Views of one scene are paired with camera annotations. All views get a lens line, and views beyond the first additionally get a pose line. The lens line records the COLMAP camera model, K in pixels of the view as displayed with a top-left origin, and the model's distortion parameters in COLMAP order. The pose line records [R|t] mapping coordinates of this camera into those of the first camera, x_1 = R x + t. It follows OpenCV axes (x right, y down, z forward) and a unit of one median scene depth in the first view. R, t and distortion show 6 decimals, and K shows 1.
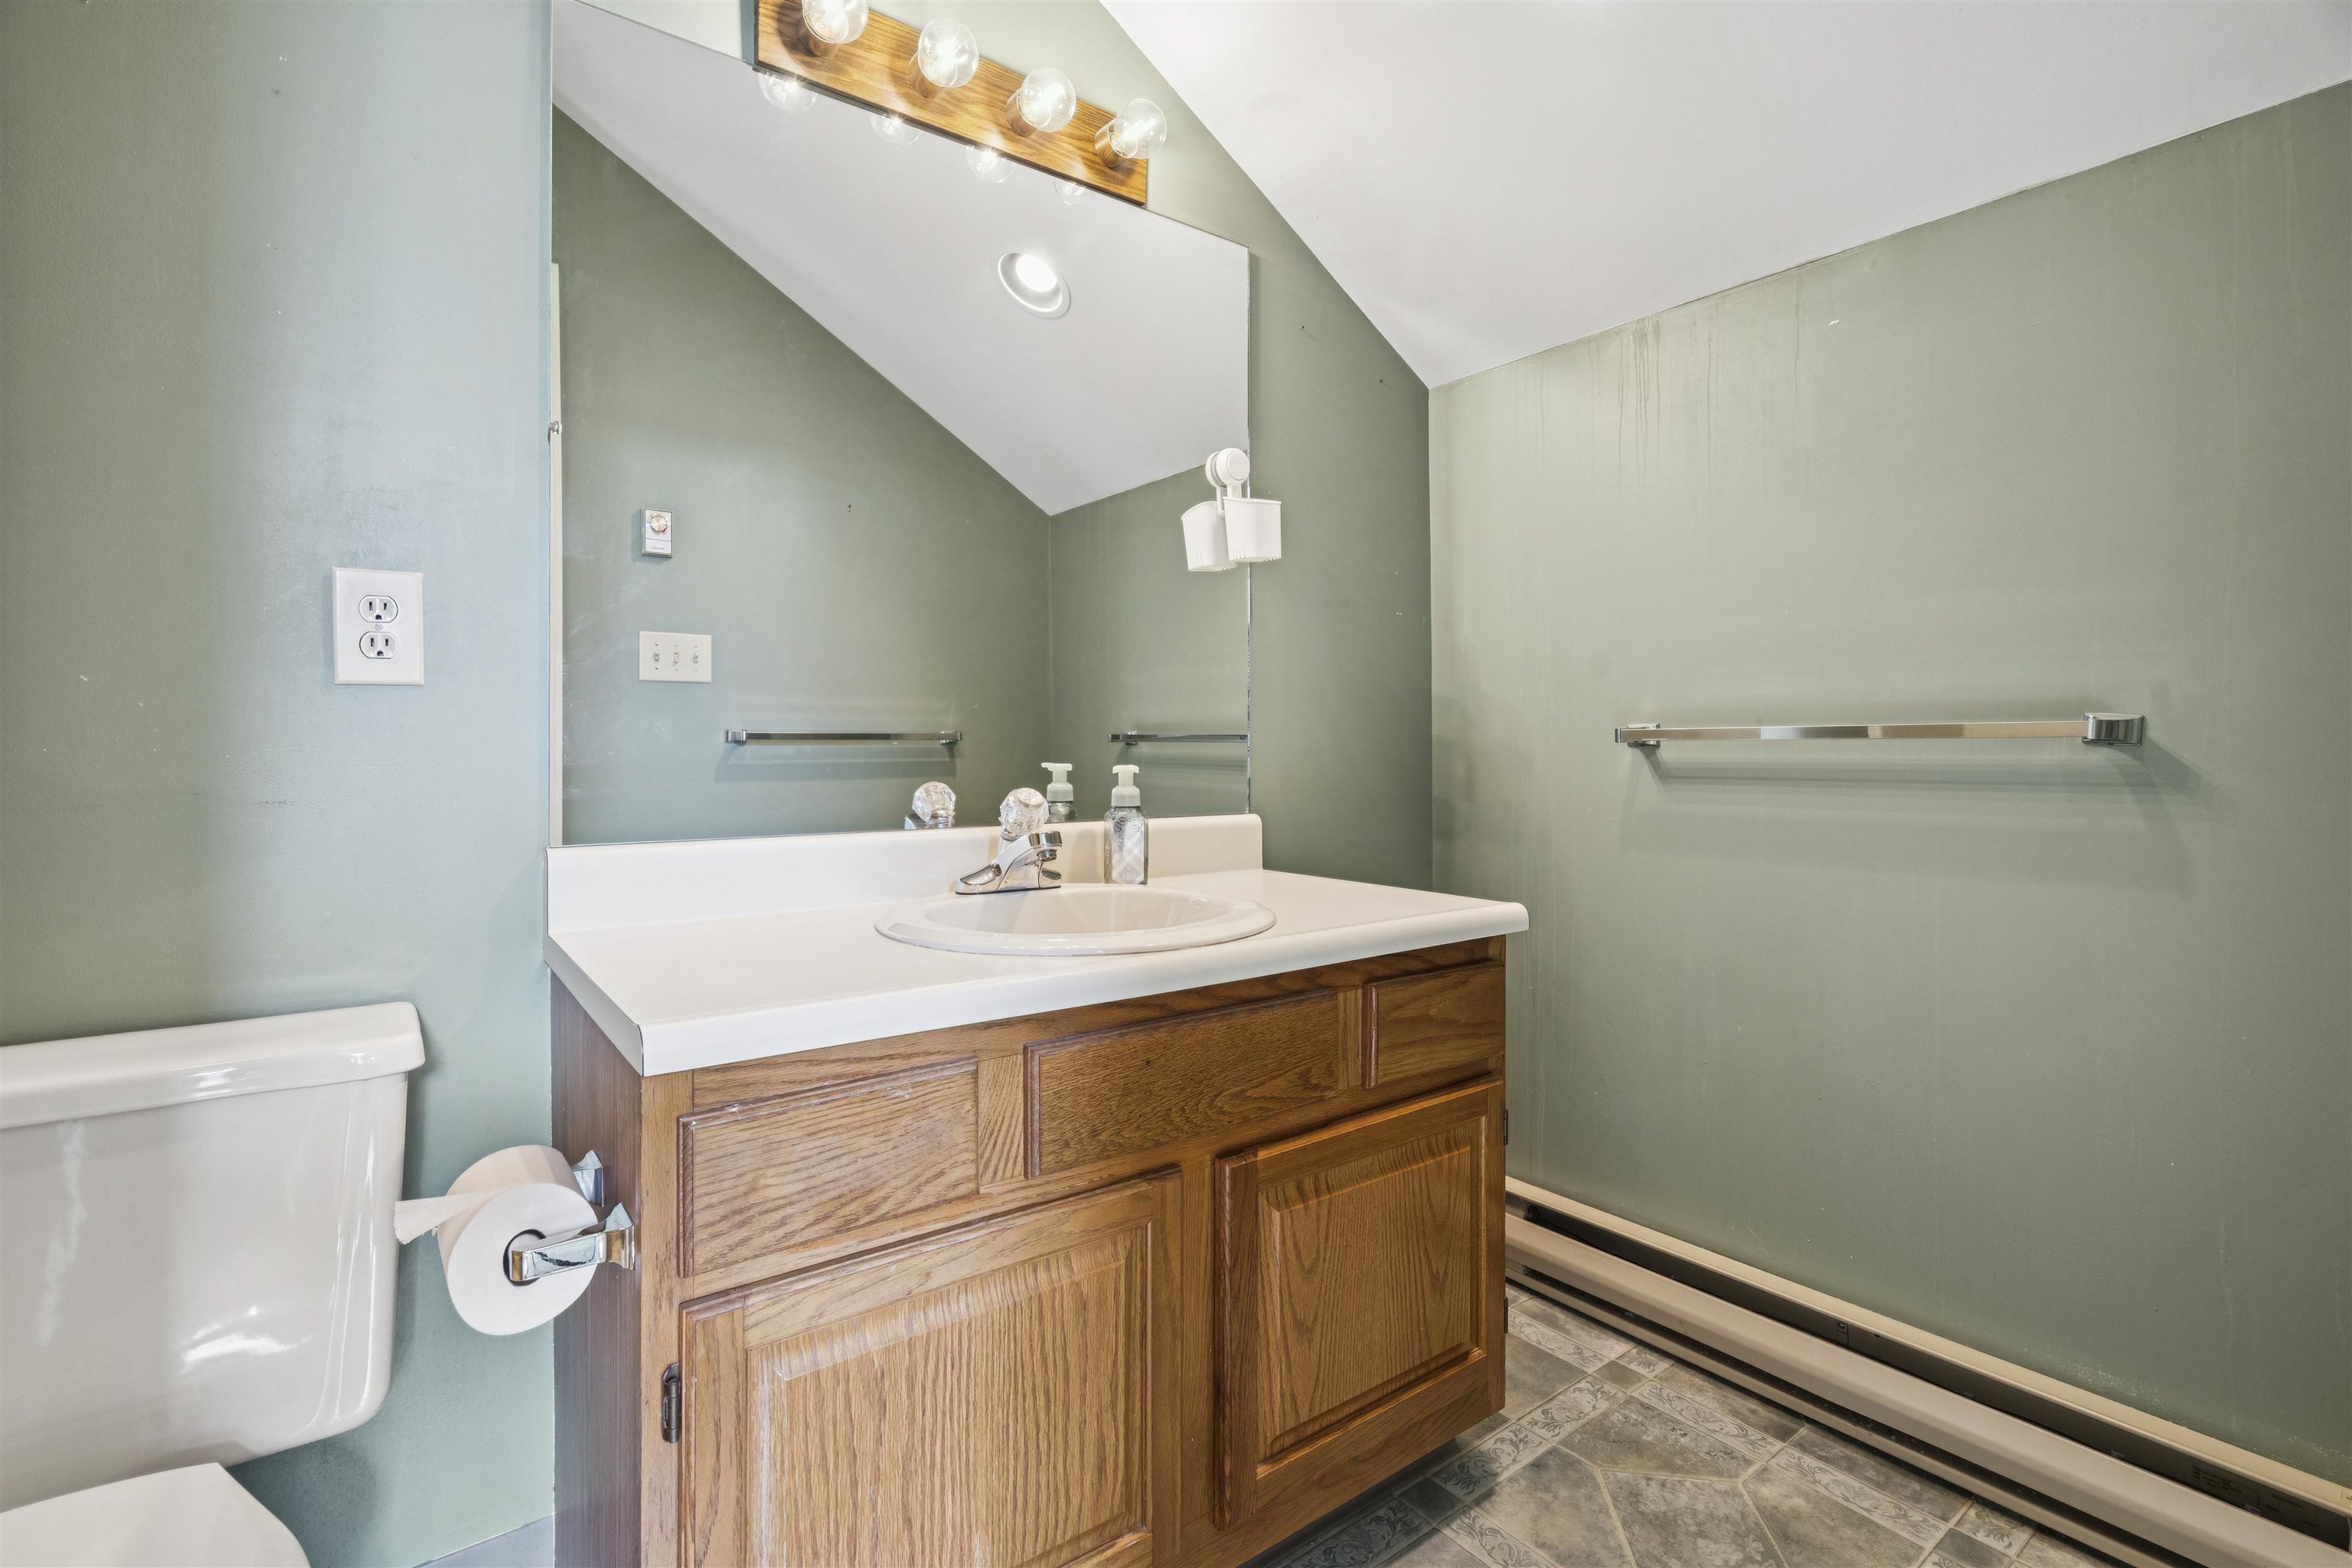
lens RADIAL K [[1076.4, 0, 1178.2], [0, 1076.4, 755.8], [0, 0, 1]] dist [-0.002217, 0.000238]
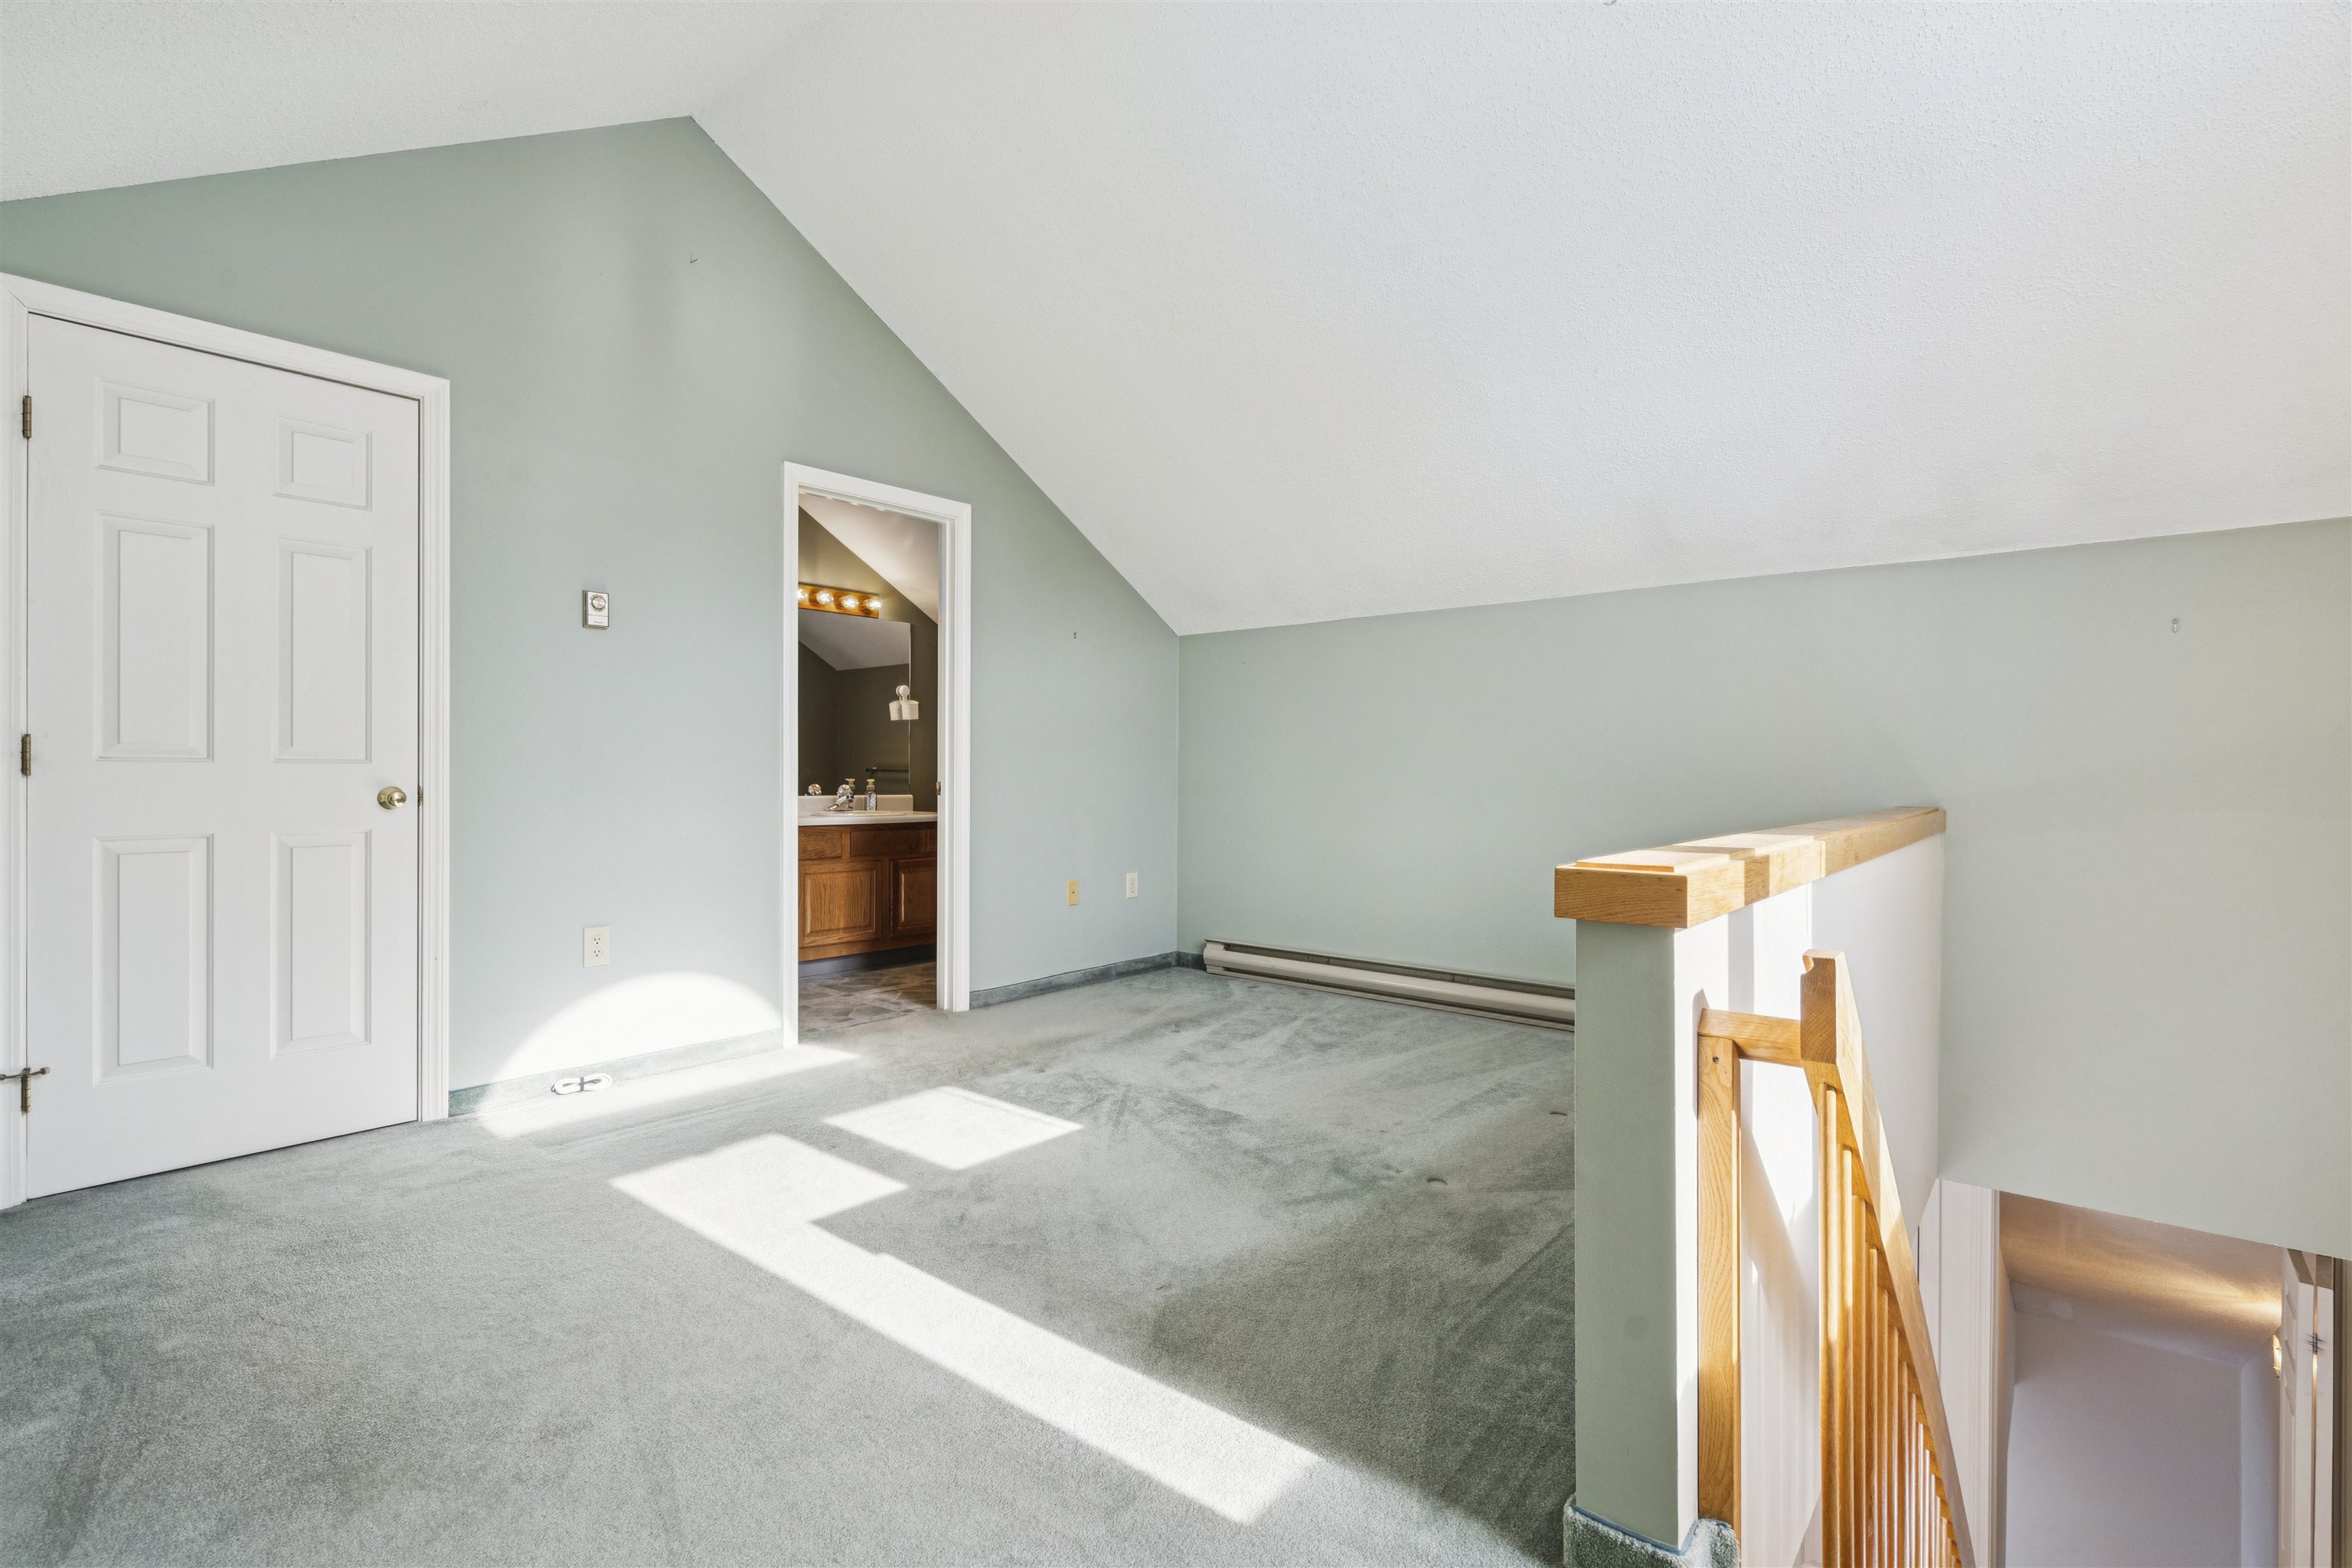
lens RADIAL K [[1097.4, 0, 1179.0], [0, 1097.4, 767.4], [0, 0, 1]] dist [-0.003601, 0.000169]
pose [[0.974843, 0.005200, 0.222833, 0.138930], [-0.002122, 0.999899, -0.014052, 0.019615], [-0.222883, 0.013226, 0.974755, -2.818440]]
